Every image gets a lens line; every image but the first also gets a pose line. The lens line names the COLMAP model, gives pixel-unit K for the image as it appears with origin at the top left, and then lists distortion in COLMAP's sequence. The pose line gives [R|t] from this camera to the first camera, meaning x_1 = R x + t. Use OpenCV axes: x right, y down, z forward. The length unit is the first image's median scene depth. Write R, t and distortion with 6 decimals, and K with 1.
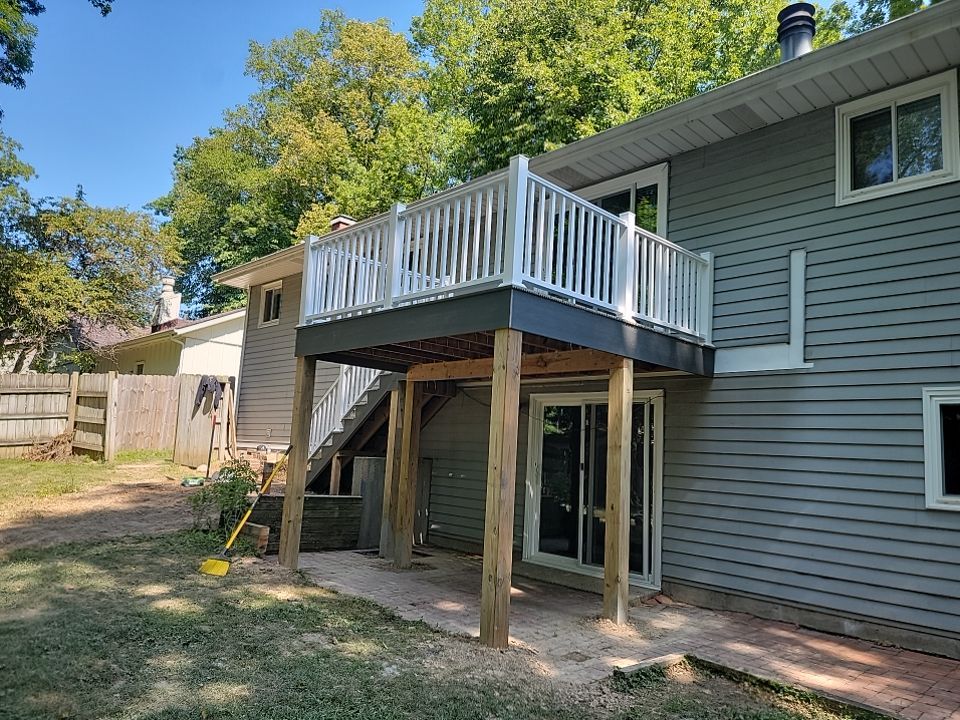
lens RADIAL K [[673.2, 0, 479.8], [0, 673.2, 360.9], [0, 0, 1]] dist [0.051204, -0.036789]
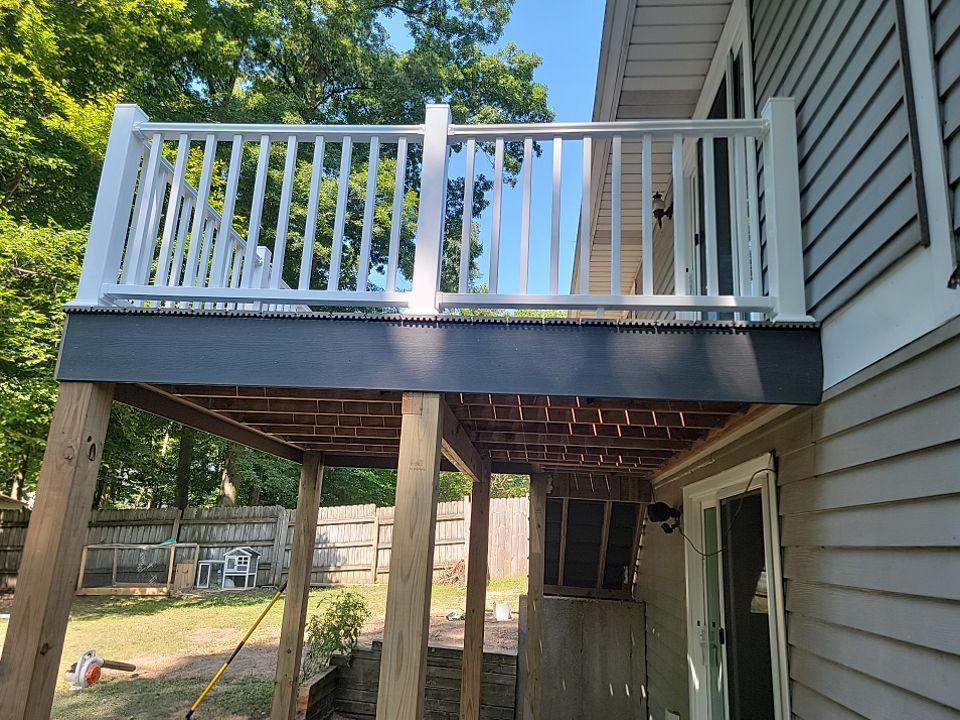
lens RADIAL K [[673.2, 0, 484.8], [0, 673.2, 389.8], [0, 0, 1]] dist [0.051204, -0.036789]
pose [[0.661166, -0.195549, -0.724306, 0.578796], [0.088653, 0.979033, -0.183397, 0.080836], [0.744983, 0.057044, 0.664640, 0.723177]]
